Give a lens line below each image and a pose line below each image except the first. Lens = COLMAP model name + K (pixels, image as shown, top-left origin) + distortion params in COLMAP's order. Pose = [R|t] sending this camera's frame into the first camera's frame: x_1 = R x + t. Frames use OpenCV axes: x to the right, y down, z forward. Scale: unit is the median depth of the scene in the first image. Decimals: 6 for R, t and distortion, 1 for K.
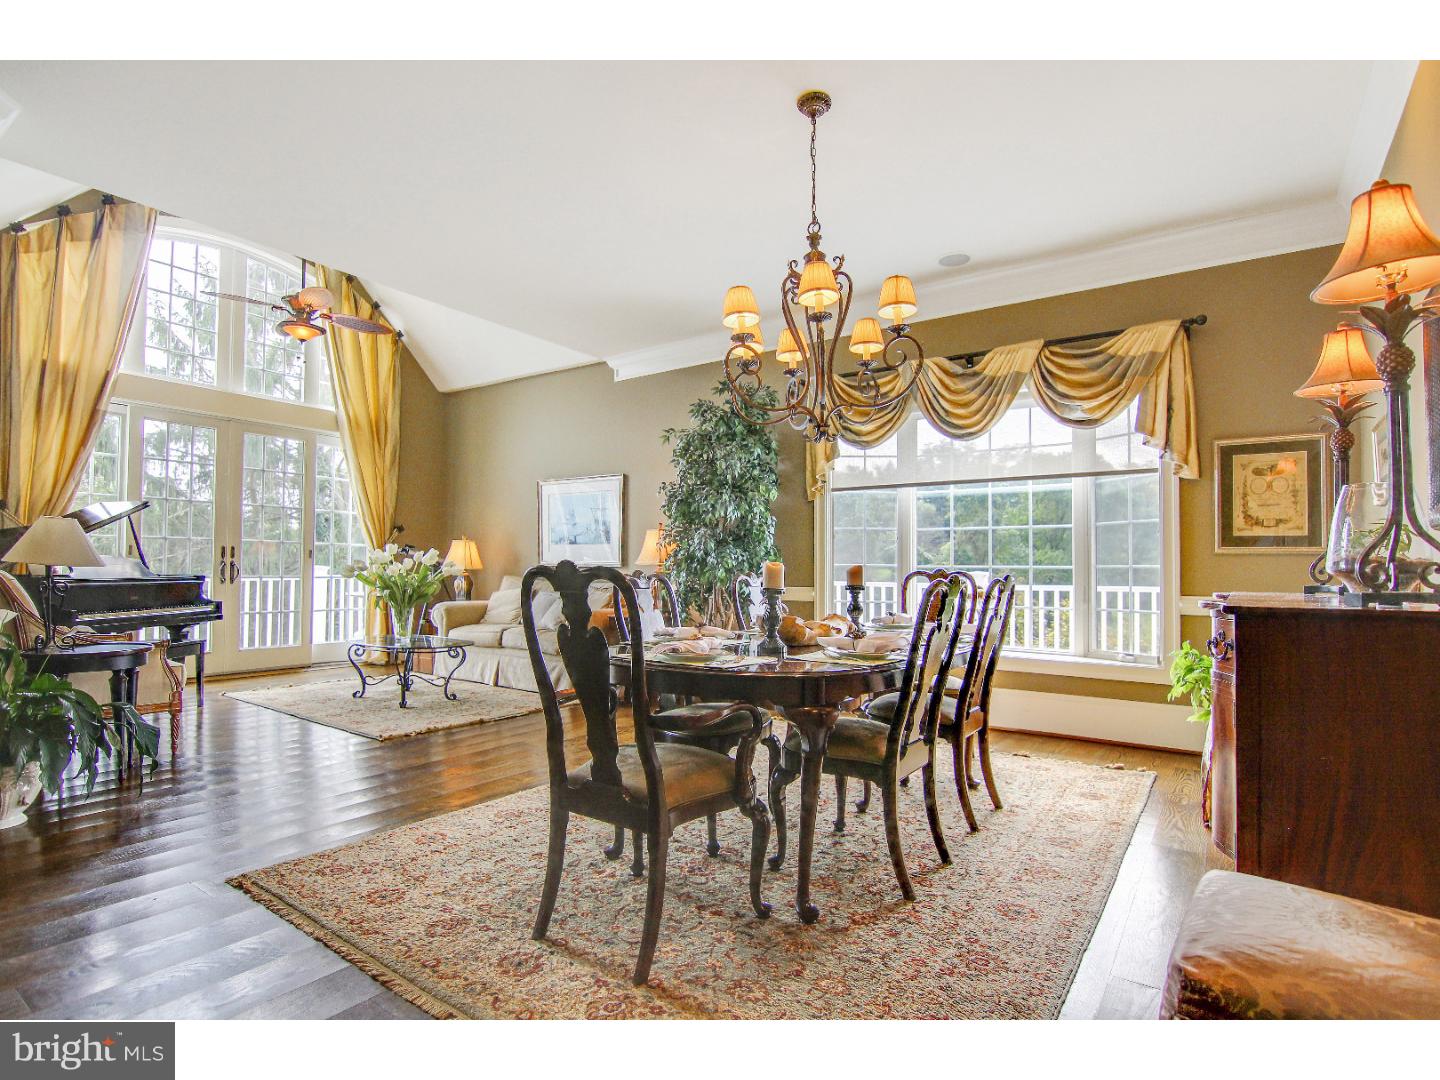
lens RADIAL K [[734.4, 0, 720.0], [0, 734.4, 540.0], [0, 0, 1]] dist [-0.002092, -0.014098]
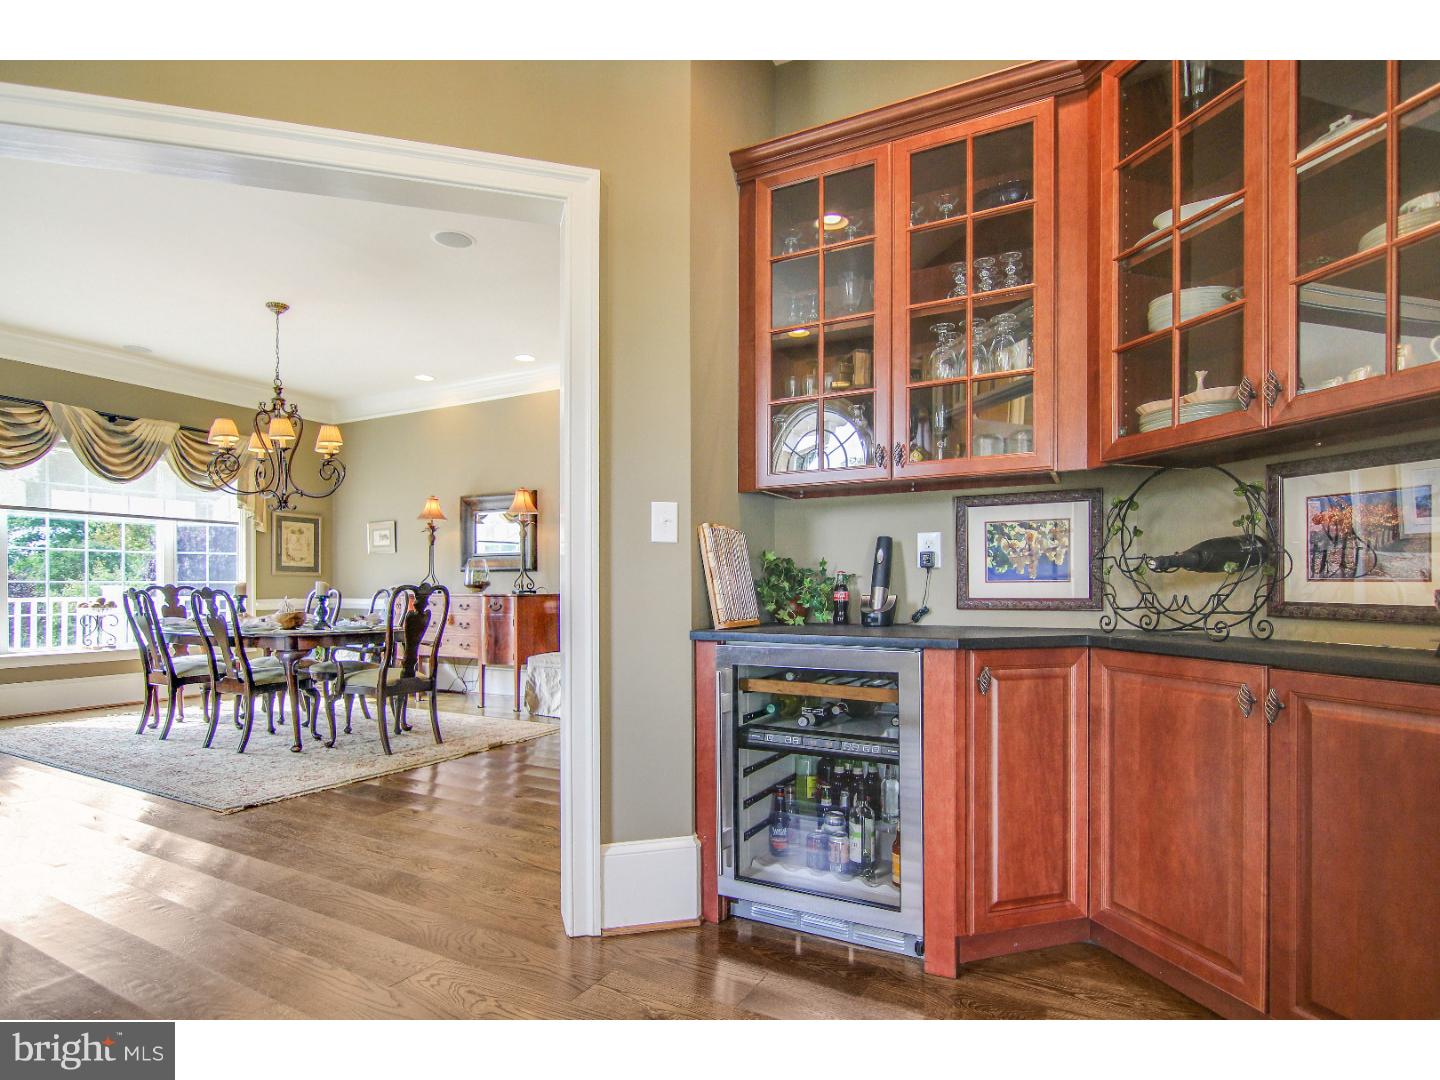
lens RADIAL K [[734.4, 0, 720.0], [0, 734.4, 540.0], [0, 0, 1]] dist [-0.002092, -0.014098]
pose [[-0.137395, 0.047002, 0.989401, -1.264280], [-0.036435, 0.997958, -0.052468, -0.013020], [-0.989846, -0.043258, -0.135402, 0.164607]]
